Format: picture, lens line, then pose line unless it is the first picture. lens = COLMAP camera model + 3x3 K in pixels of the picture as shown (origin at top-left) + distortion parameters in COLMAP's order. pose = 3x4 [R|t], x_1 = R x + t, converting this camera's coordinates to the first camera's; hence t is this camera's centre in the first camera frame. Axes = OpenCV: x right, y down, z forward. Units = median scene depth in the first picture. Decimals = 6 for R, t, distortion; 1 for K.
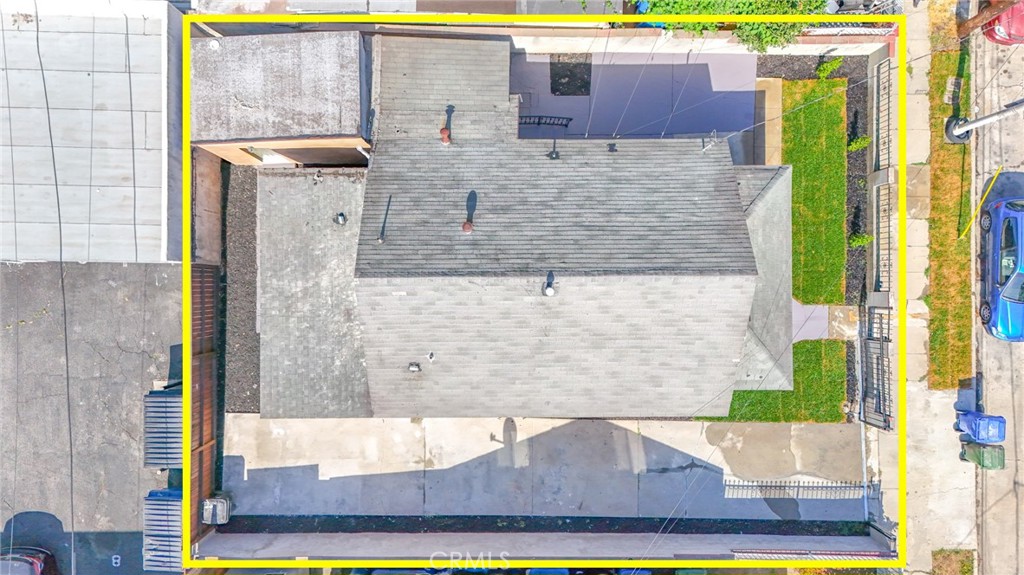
lens RADIAL K [[750.0, 0, 512.0], [0, 750.0, 287.5], [0, 0, 1]] dist [0.059654, -0.046807]
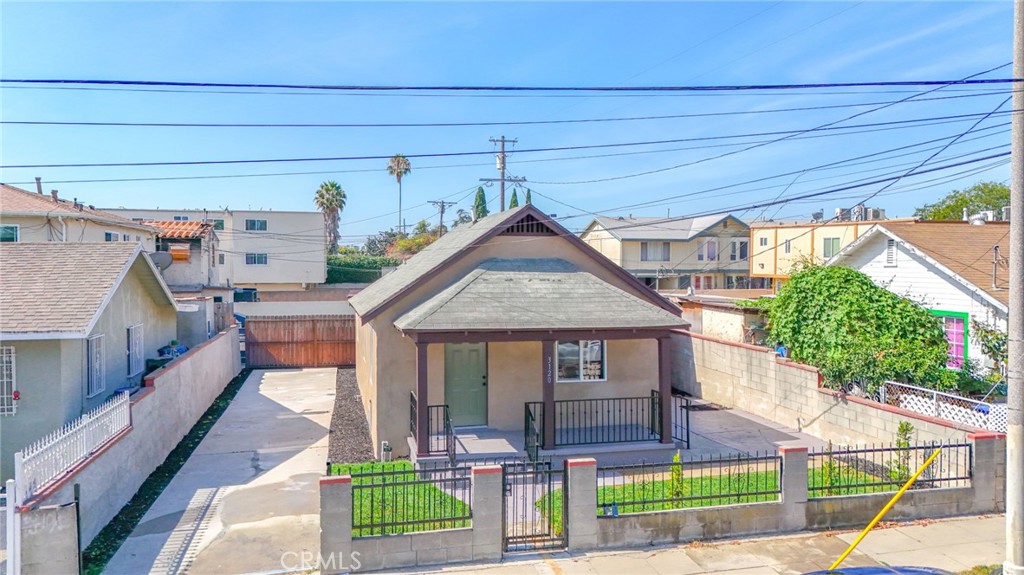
lens RADIAL K [[760.2, 0, 513.6], [0, 760.2, 282.0], [0, 0, 1]] dist [0.069222, -0.068319]
pose [[0.231562, 0.007463, -0.972792, 0.961554], [-0.972796, 0.008805, -0.231495, 0.175648], [0.006838, 0.999933, 0.009299, 0.843796]]
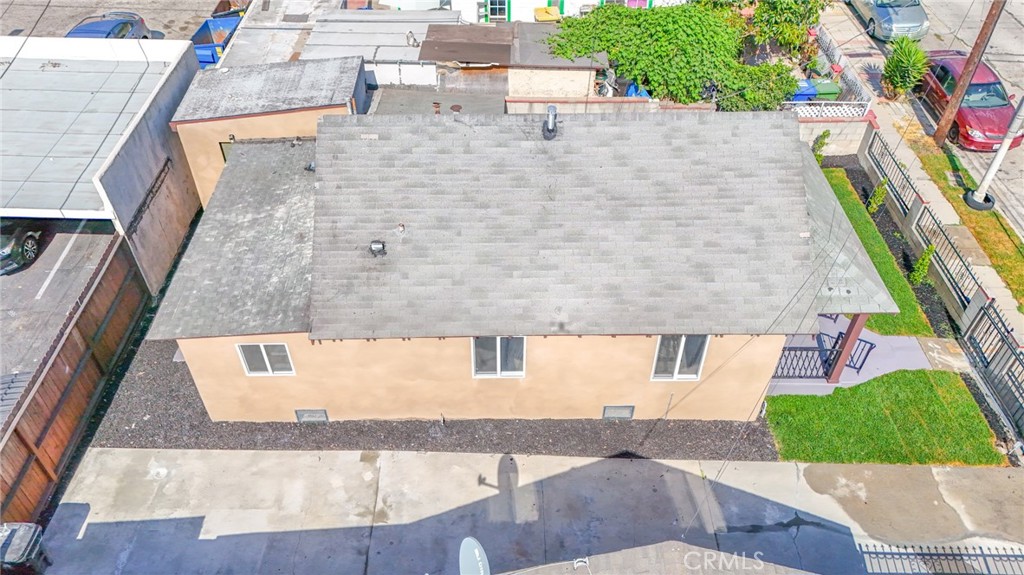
lens RADIAL K [[750.0, 0, 512.0], [0, 750.0, 287.5], [0, 0, 1]] dist [0.059654, -0.046807]
pose [[0.999915, -0.013036, -0.000046, 0.002986], [0.009017, 0.694205, -0.719721, 0.562193], [0.009414, 0.719659, 0.694264, 0.425478]]
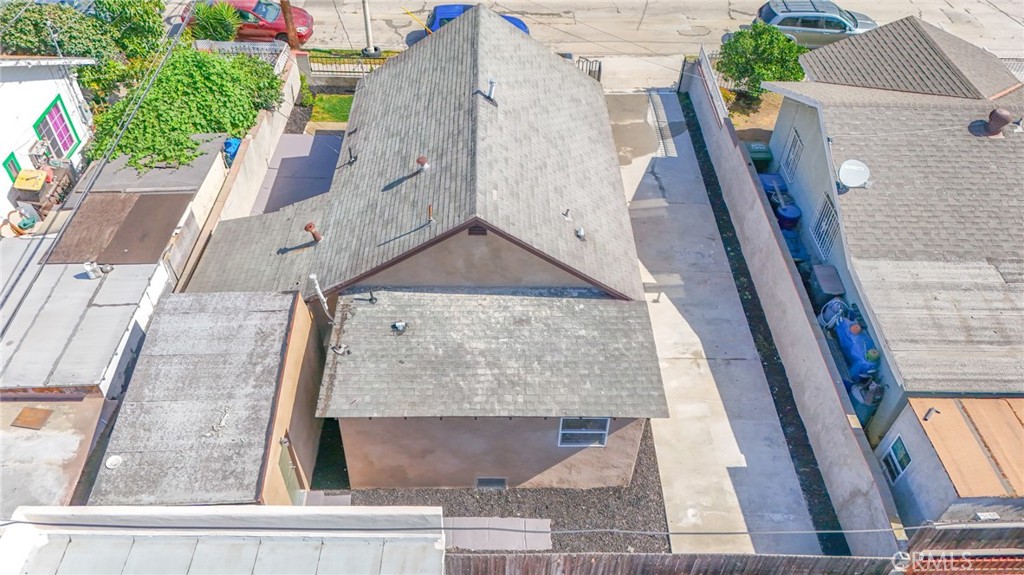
lens RADIAL K [[760.2, 0, 513.6], [0, 760.2, 282.0], [0, 0, 1]] dist [0.069222, -0.068319]
pose [[-0.015944, -0.699635, 0.714322, -0.661657], [0.999387, 0.011108, 0.033187, 0.000864], [-0.031154, 0.714414, 0.699030, 0.358100]]
